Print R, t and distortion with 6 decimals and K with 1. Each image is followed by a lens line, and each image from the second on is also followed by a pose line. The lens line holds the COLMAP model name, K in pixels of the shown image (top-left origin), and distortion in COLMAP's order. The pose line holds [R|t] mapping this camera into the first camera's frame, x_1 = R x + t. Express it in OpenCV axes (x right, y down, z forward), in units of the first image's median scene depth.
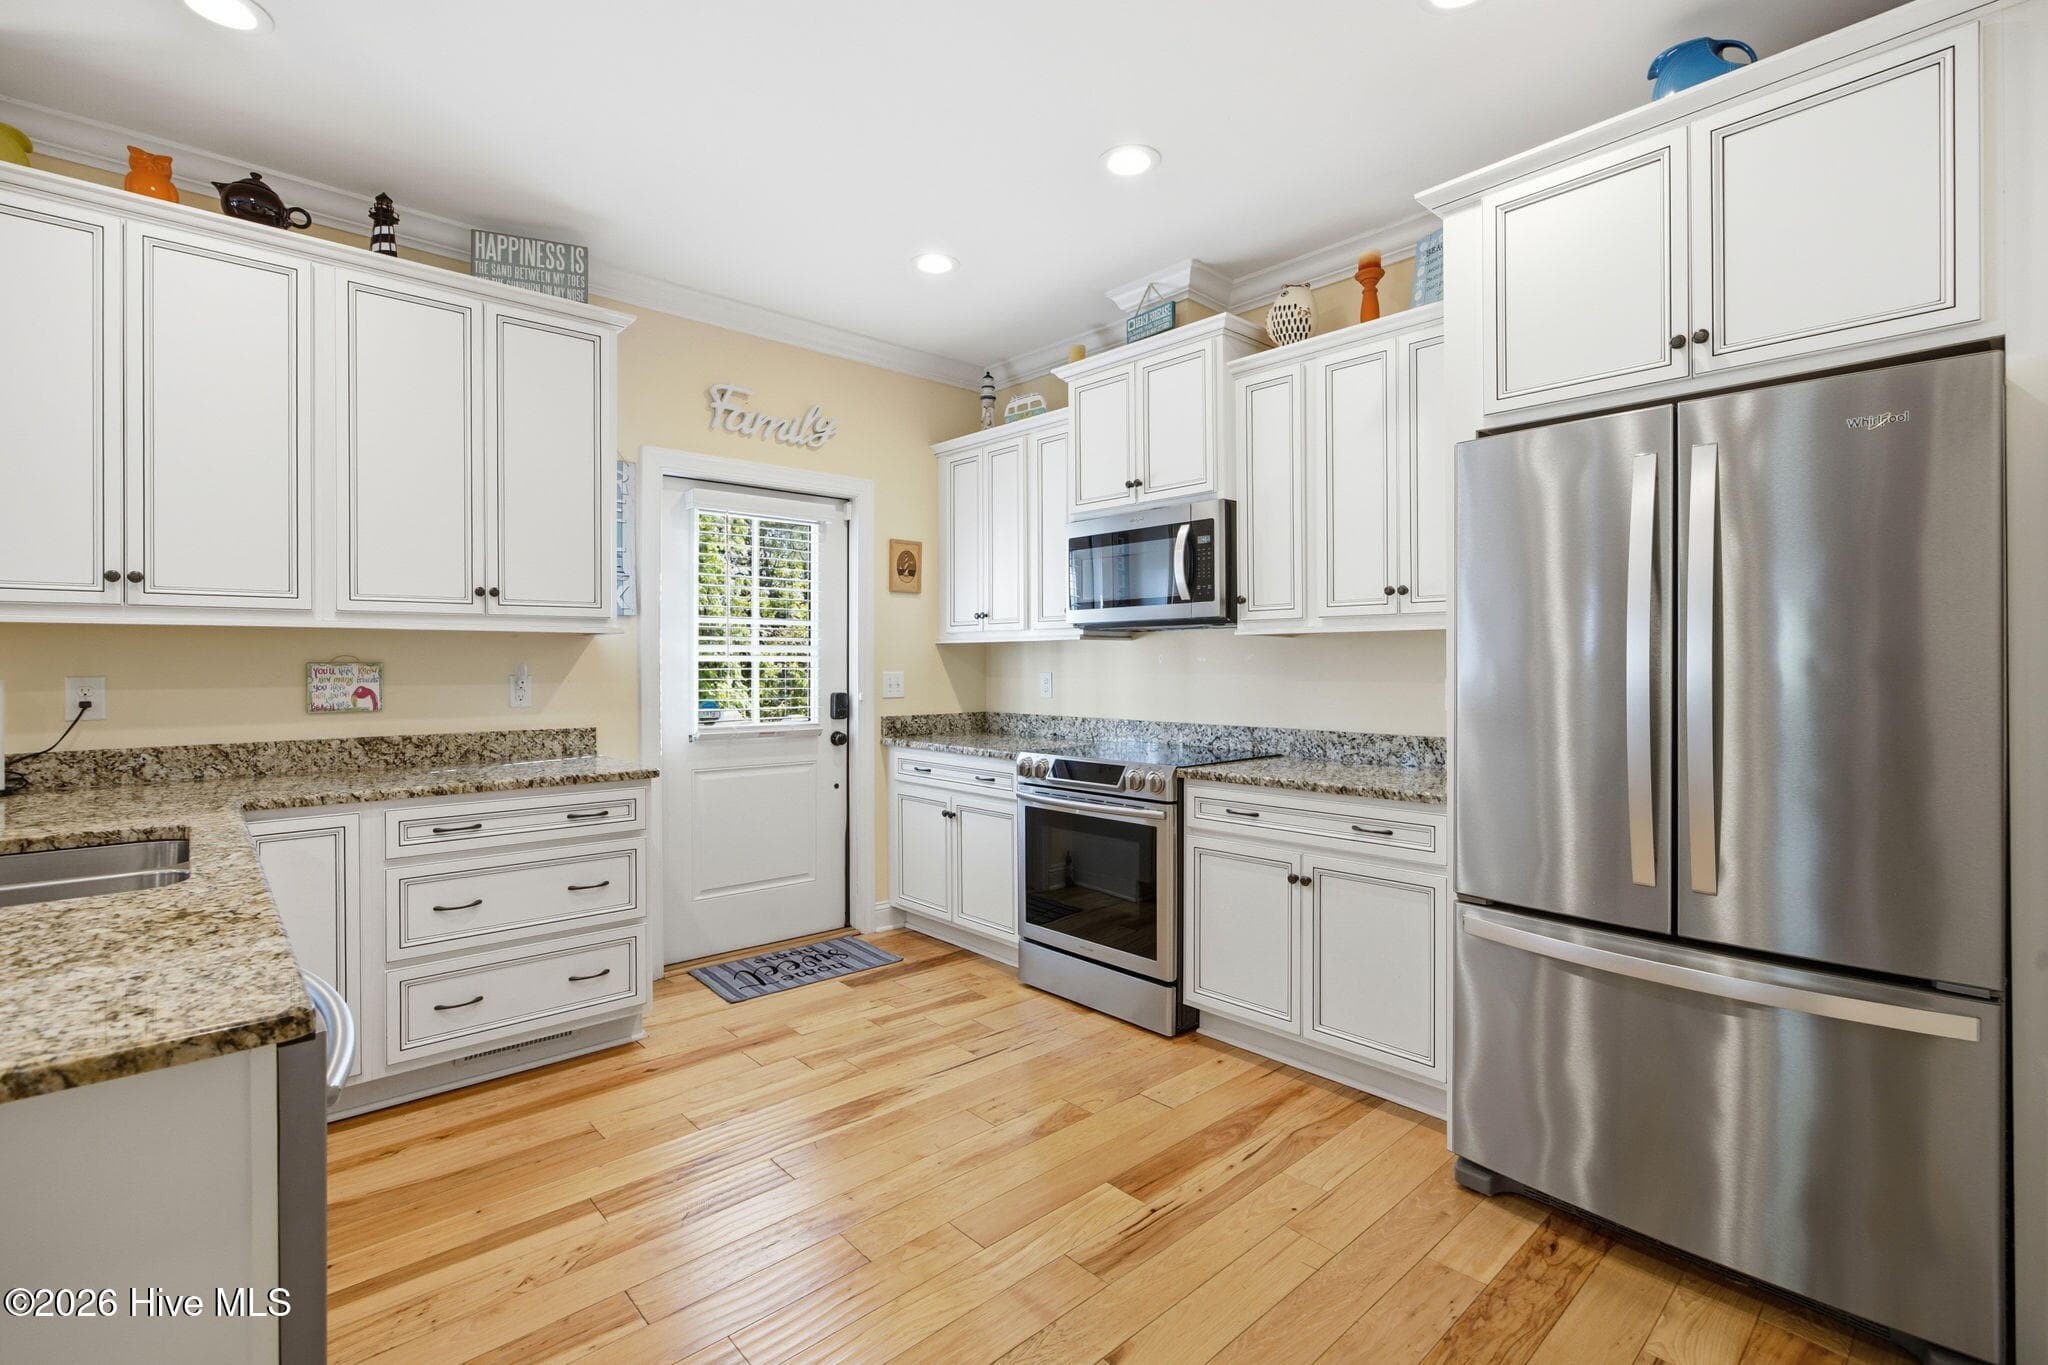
lens RADIAL K [[790.8, 0, 1019.0], [0, 790.8, 672.2], [0, 0, 1]] dist [-0.006133, 0.000176]
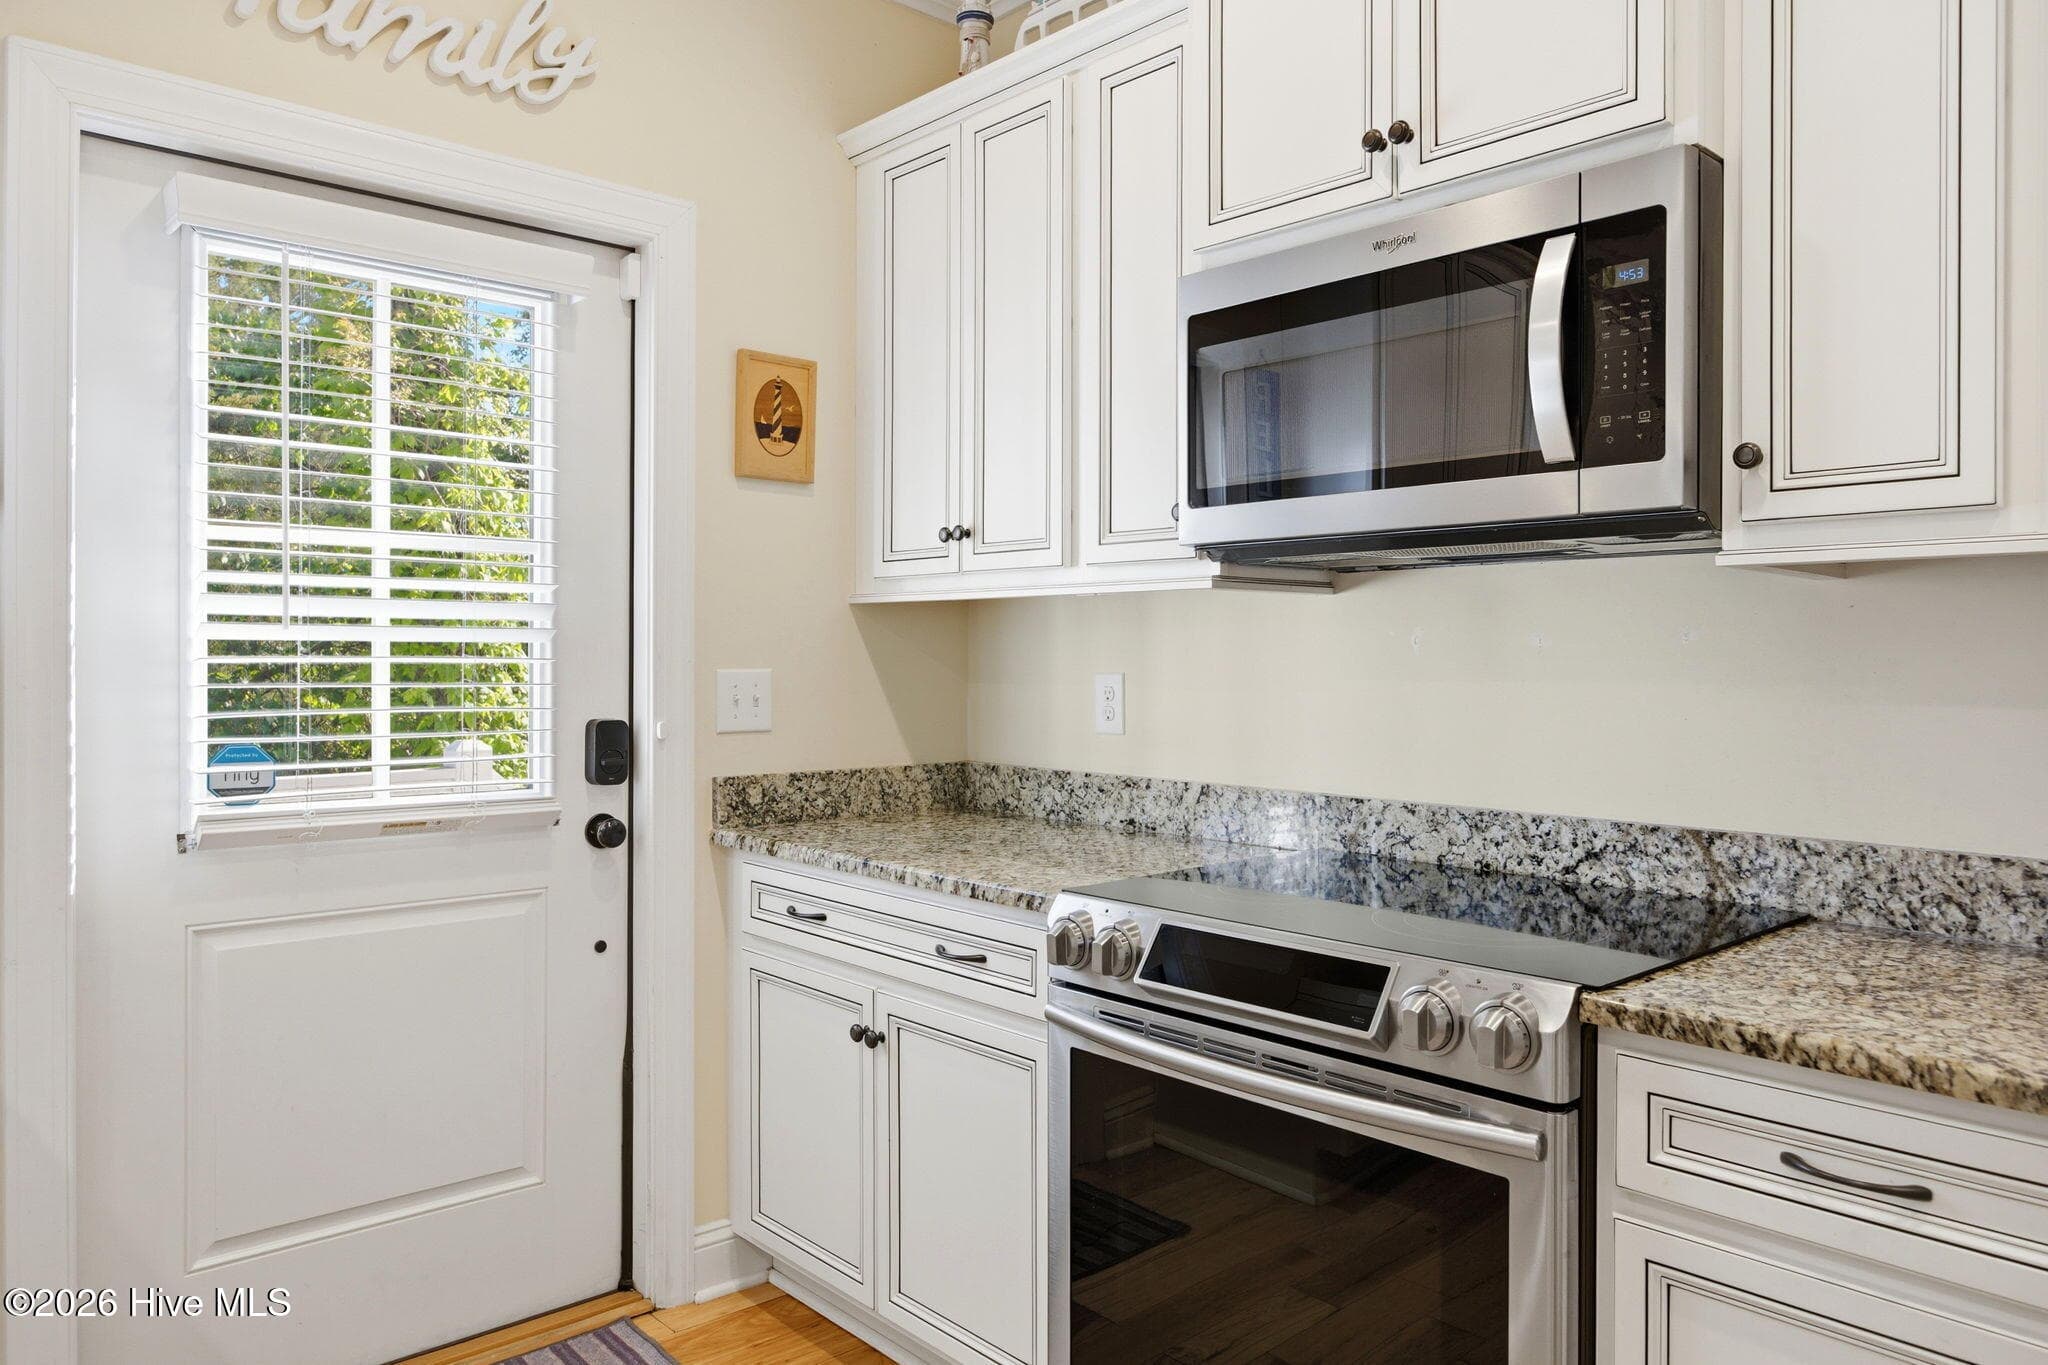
lens RADIAL K [[790.8, 0, 1019.0], [0, 790.8, 672.2], [0, 0, 1]] dist [-0.006133, 0.000176]
pose [[0.999917, 0.005723, 0.011525, -0.019721], [-0.005819, 0.999948, 0.008364, -0.003384], [-0.011476, -0.008431, 0.999899, 0.615411]]
